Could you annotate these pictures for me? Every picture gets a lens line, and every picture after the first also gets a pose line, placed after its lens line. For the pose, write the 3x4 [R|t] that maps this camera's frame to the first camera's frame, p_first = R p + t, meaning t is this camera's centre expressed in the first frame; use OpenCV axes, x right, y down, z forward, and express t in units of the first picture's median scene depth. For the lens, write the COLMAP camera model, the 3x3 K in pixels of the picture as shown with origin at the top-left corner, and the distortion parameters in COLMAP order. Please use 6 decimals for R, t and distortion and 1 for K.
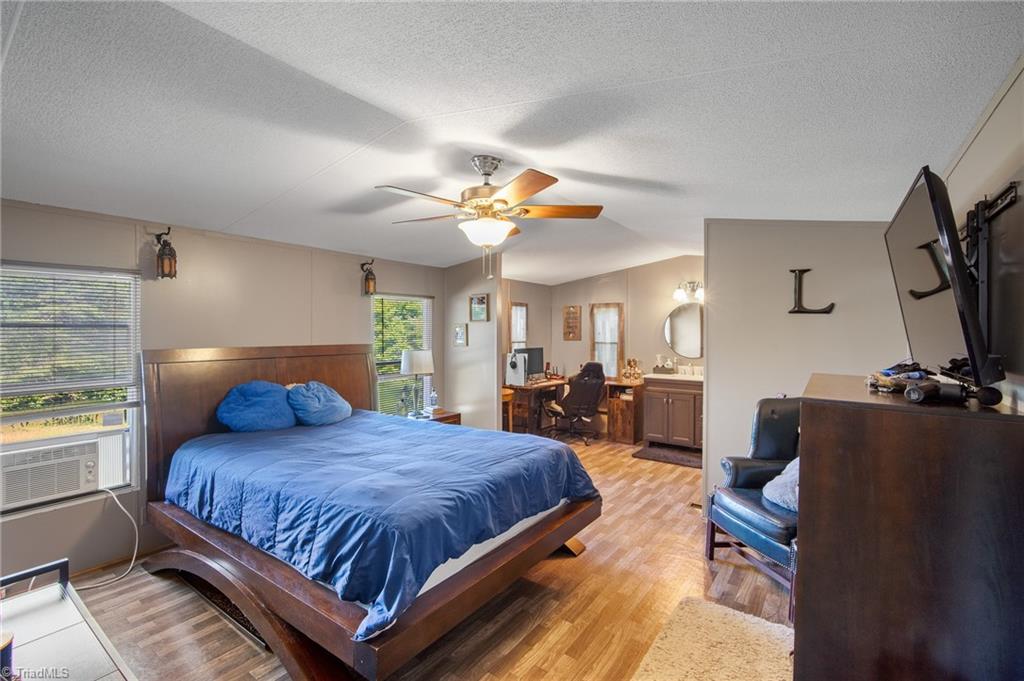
lens RADIAL K [[451.0, 0, 509.8], [0, 451.0, 331.4], [0, 0, 1]] dist [-0.002422, -0.000074]
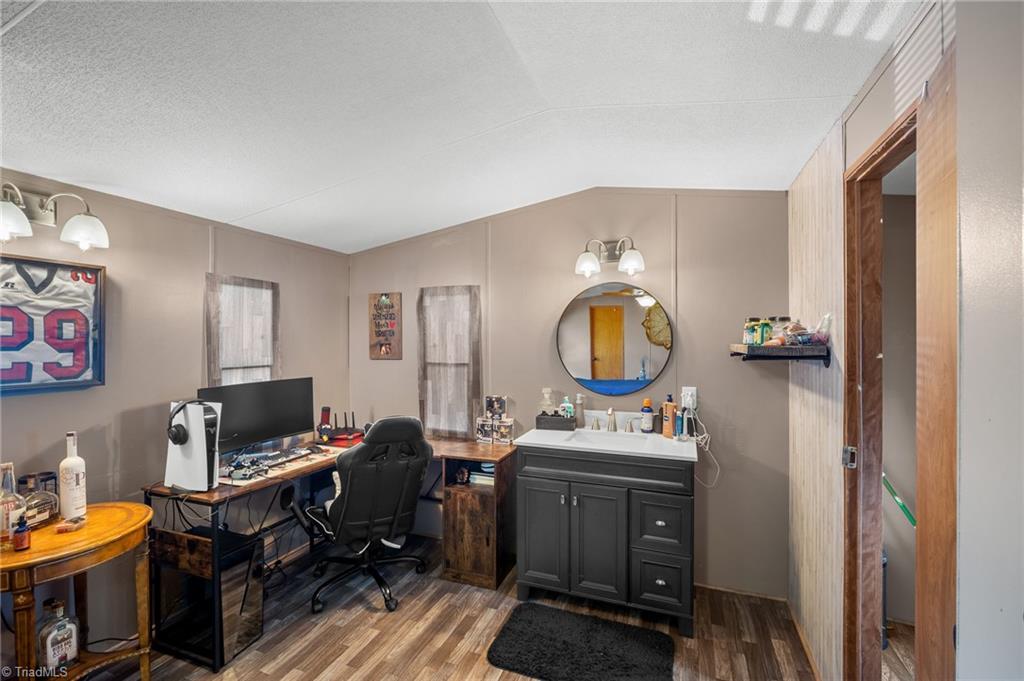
lens RADIAL K [[451.0, 0, 512.3], [0, 451.0, 340.8], [0, 0, 1]] dist [-0.002422, -0.000074]
pose [[0.965502, -0.004385, 0.260358, 0.158892], [0.004399, 0.999990, 0.000531, -0.001200], [-0.260358, 0.000632, 0.965512, 0.511545]]
